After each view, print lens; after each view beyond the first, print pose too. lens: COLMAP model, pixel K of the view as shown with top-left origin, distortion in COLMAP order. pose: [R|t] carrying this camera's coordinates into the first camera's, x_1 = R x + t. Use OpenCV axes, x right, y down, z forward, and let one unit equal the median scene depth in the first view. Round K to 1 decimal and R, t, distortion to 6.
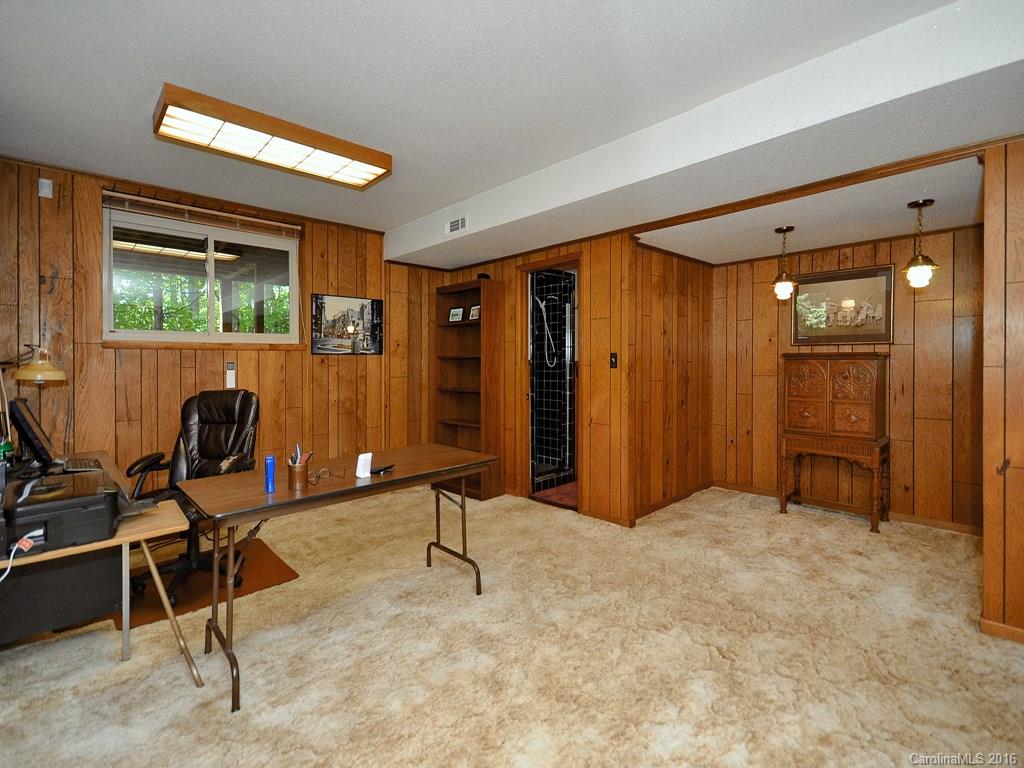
lens RADIAL K [[466.6, 0, 514.6], [0, 466.6, 357.5], [0, 0, 1]] dist [0.000775, -0.000344]
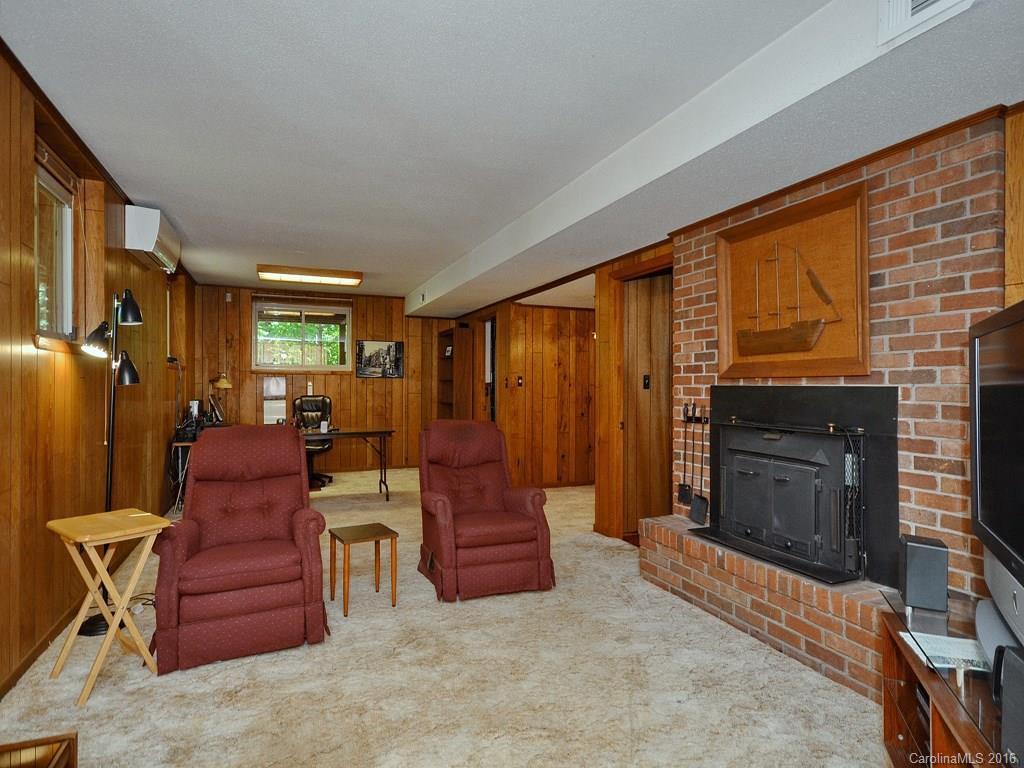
lens RADIAL K [[571.2, 0, 512.0], [0, 571.2, 384.0], [0, 0, 1]] dist [0.002093, 0.001046]
pose [[0.925827, 0.011995, -0.377756, 0.804839], [-0.010233, 0.999925, 0.006673, -0.002546], [0.377808, -0.002312, 0.925881, -0.629228]]
